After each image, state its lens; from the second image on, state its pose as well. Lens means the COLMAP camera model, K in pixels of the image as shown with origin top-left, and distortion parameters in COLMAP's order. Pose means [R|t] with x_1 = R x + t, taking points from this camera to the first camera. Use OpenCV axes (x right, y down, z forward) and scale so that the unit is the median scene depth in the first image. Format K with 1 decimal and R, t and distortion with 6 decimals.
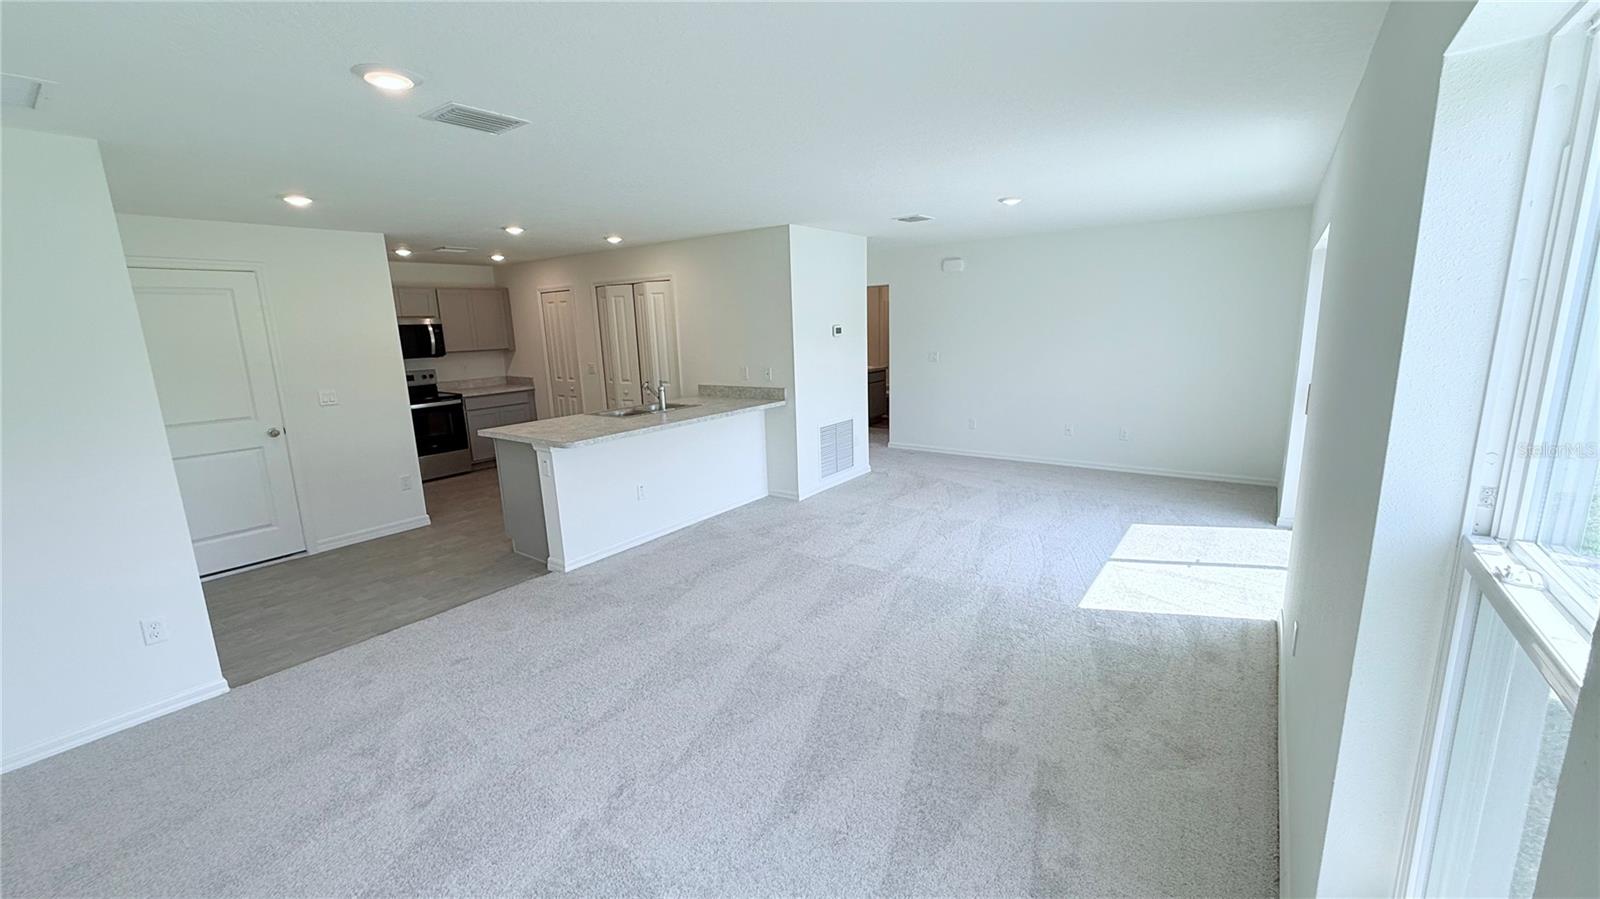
lens RADIAL K [[636.5, 0, 800.1], [0, 636.5, 449.4], [0, 0, 1]] dist [0.000281, -0.000045]
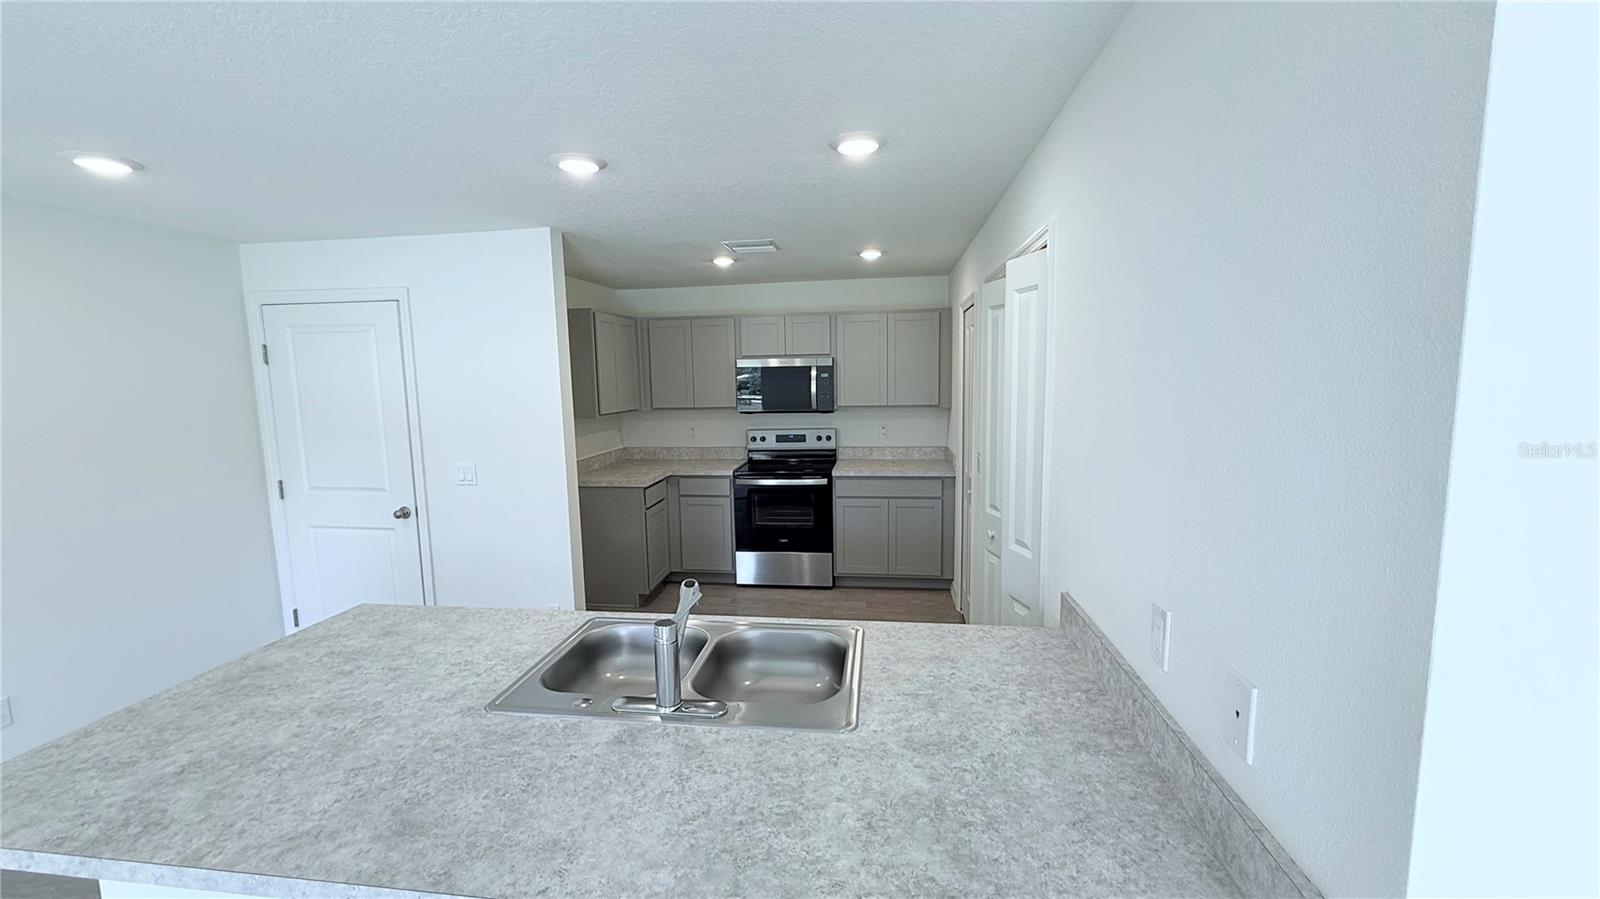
lens RADIAL K [[636.5, 0, 797.2], [0, 636.5, 449.7], [0, 0, 1]] dist [0.000281, -0.000045]
pose [[0.471758, 0.131656, -0.871843, 0.021180], [-0.173347, 0.983341, 0.054694, -0.139724], [0.864520, 0.125329, 0.486721, 0.653131]]
